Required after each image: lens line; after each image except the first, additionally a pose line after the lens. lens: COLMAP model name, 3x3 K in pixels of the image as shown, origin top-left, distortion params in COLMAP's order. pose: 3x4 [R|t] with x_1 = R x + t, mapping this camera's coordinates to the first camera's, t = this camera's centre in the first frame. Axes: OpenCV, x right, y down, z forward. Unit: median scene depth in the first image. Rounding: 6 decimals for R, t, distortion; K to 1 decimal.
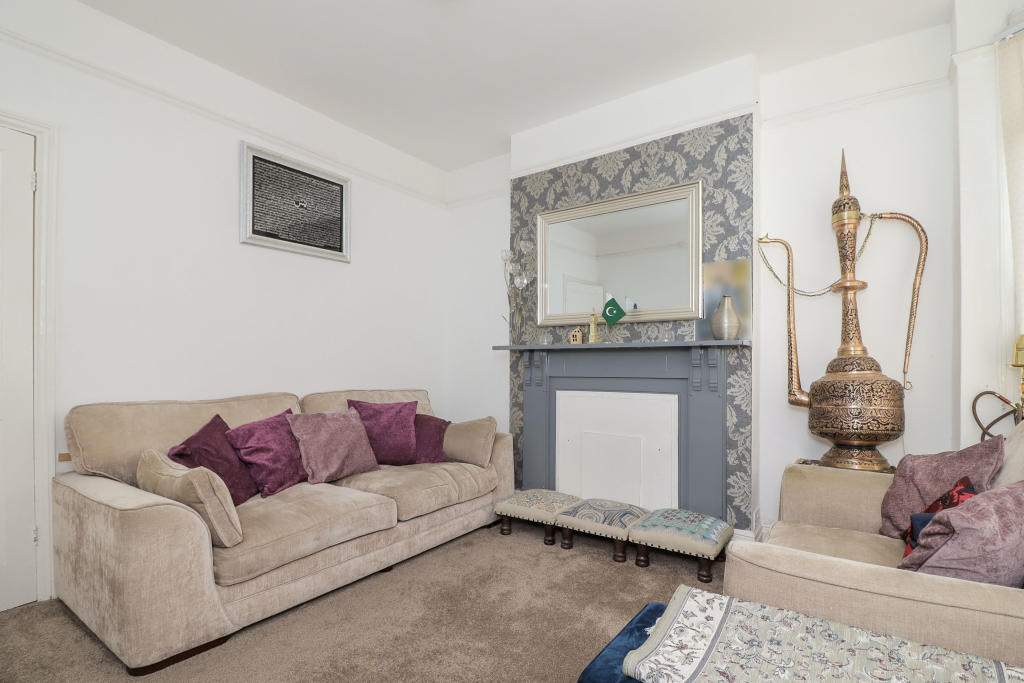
lens RADIAL K [[452.6, 0, 513.3], [0, 452.6, 371.9], [0, 0, 1]] dist [-0.001130, -0.000401]
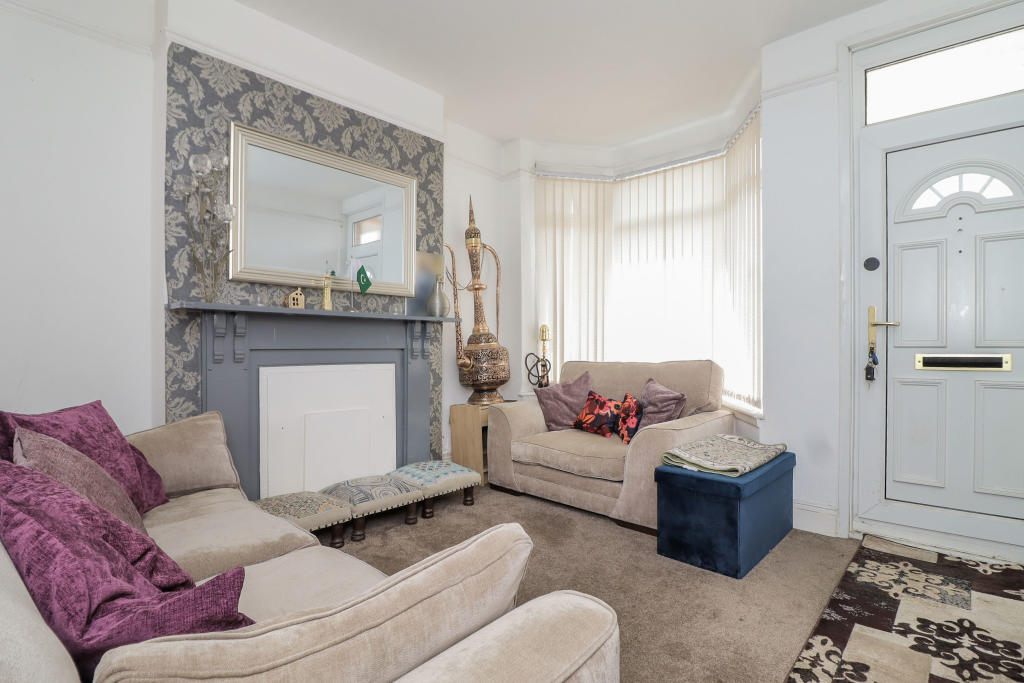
lens RADIAL K [[494.0, 0, 515.5], [0, 494.0, 345.6], [0, 0, 1]] dist [0.000844, -0.016548]
pose [[0.165908, -0.007888, 0.986110, -0.744157], [-0.004013, 0.999954, 0.008674, -0.005102], [-0.986133, -0.005397, 0.165869, 0.497079]]
